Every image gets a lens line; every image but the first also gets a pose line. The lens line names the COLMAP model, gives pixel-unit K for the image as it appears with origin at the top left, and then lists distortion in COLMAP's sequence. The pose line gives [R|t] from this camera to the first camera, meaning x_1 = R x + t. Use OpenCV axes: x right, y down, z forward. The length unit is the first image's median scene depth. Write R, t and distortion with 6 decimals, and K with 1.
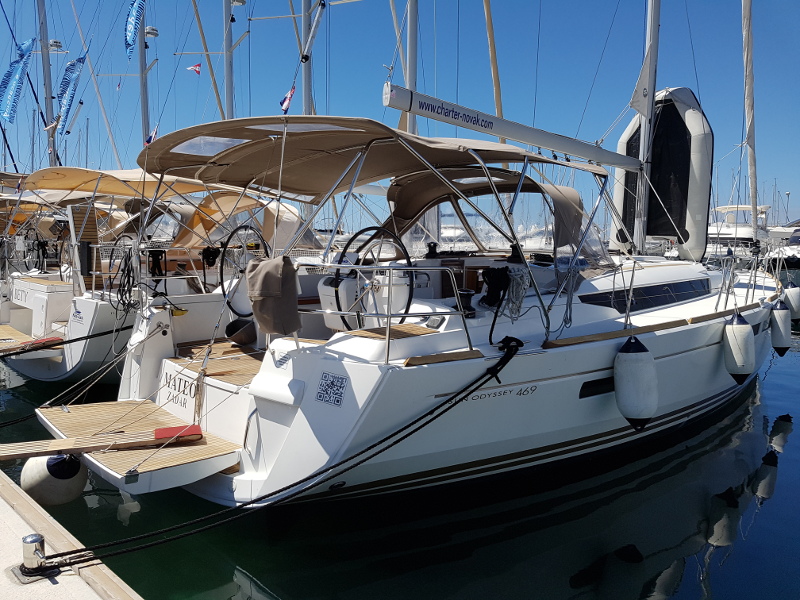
lens RADIAL K [[616.2, 0, 399.8], [0, 616.2, 303.8], [0, 0, 1]] dist [0.158977, -0.258295]
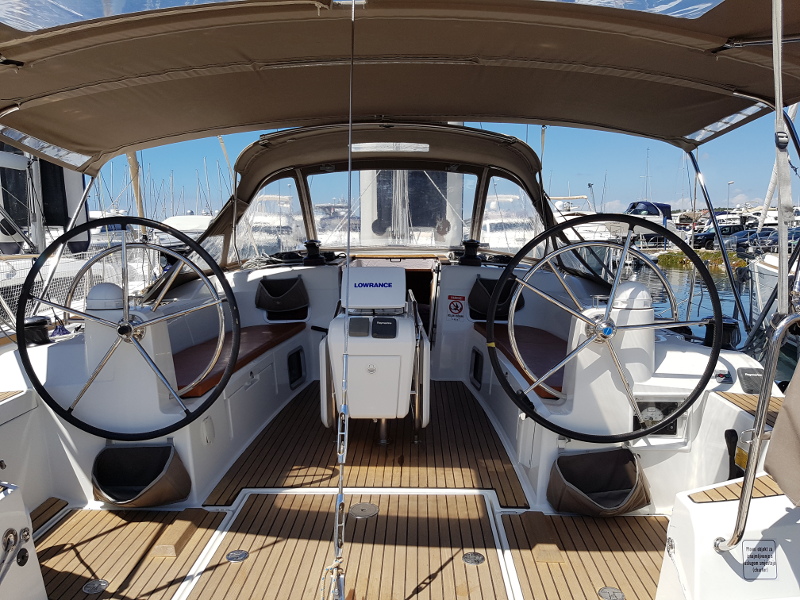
lens RADIAL K [[616.2, 0, 399.8], [0, 616.2, 303.8], [0, 0, 1]] dist [0.158977, -0.258295]
pose [[0.710690, -0.098854, 0.696525, -0.587311], [0.085900, 0.994864, 0.053549, -0.106169], [-0.698241, 0.021774, 0.715531, 0.831066]]
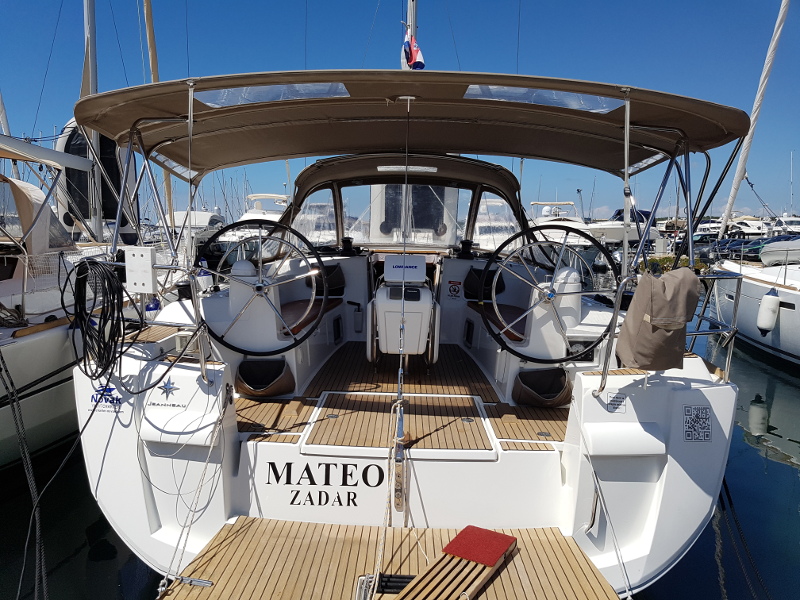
lens RADIAL K [[616.2, 0, 399.8], [0, 616.2, 303.8], [0, 0, 1]] dist [0.158977, -0.258295]
pose [[0.700228, -0.082315, 0.709158, -0.885779], [0.062463, 0.996585, 0.054001, -0.086962], [-0.711182, 0.006483, 0.702978, 0.608863]]
